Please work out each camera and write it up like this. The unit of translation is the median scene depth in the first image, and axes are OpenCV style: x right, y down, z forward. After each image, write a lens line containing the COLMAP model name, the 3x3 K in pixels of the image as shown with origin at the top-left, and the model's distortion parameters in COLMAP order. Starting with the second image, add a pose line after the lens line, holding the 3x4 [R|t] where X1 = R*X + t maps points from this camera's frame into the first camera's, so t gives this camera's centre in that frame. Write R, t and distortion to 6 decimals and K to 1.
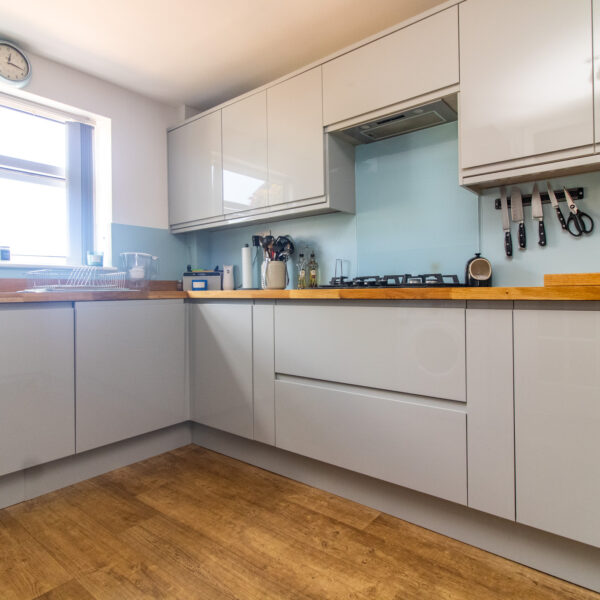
lens RADIAL K [[410.9, 0, 300.0], [0, 410.9, 300.0], [0, 0, 1]] dist [-0.003742, -0.000448]
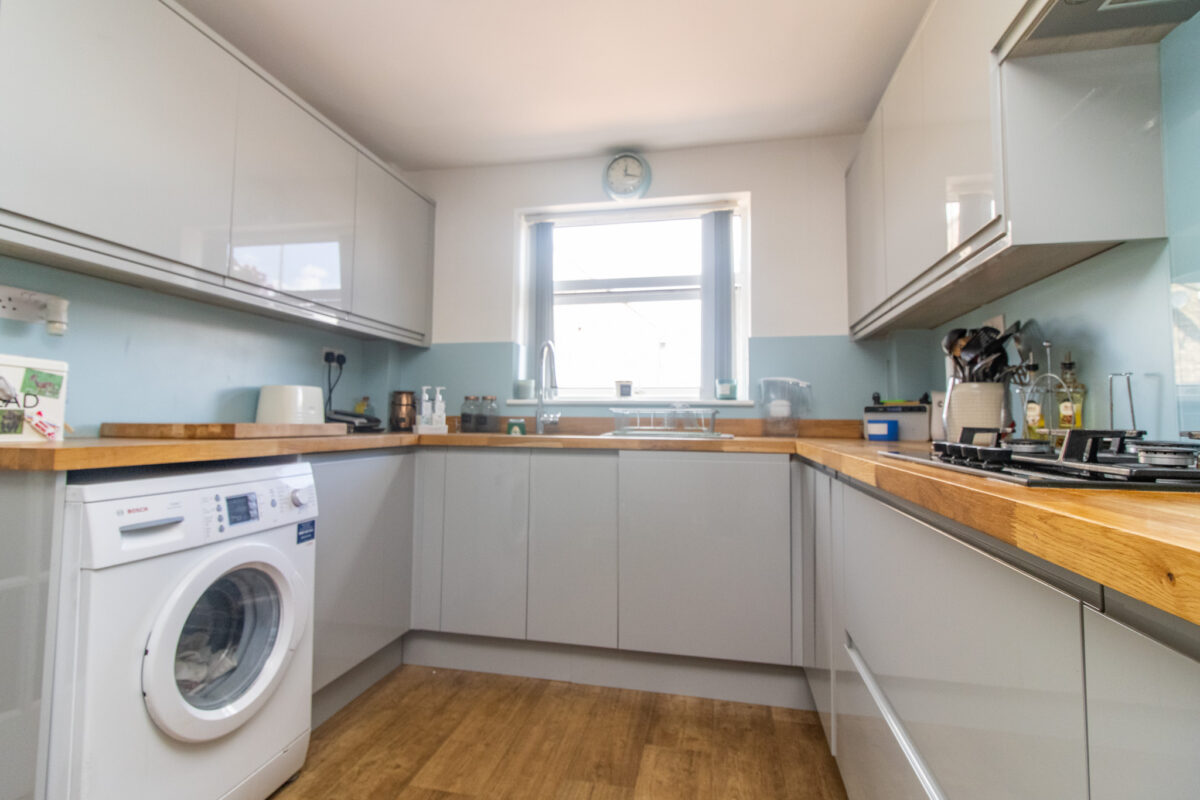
lens RADIAL K [[577.2, 0, 593.3], [0, 577.2, 395.4], [0, 0, 1]] dist [0.002351, 0.000275]
pose [[0.449566, -0.022498, -0.892964, 0.417651], [-0.034878, 0.998478, -0.042715, -0.052574], [0.892566, 0.050348, 0.448097, 0.457588]]
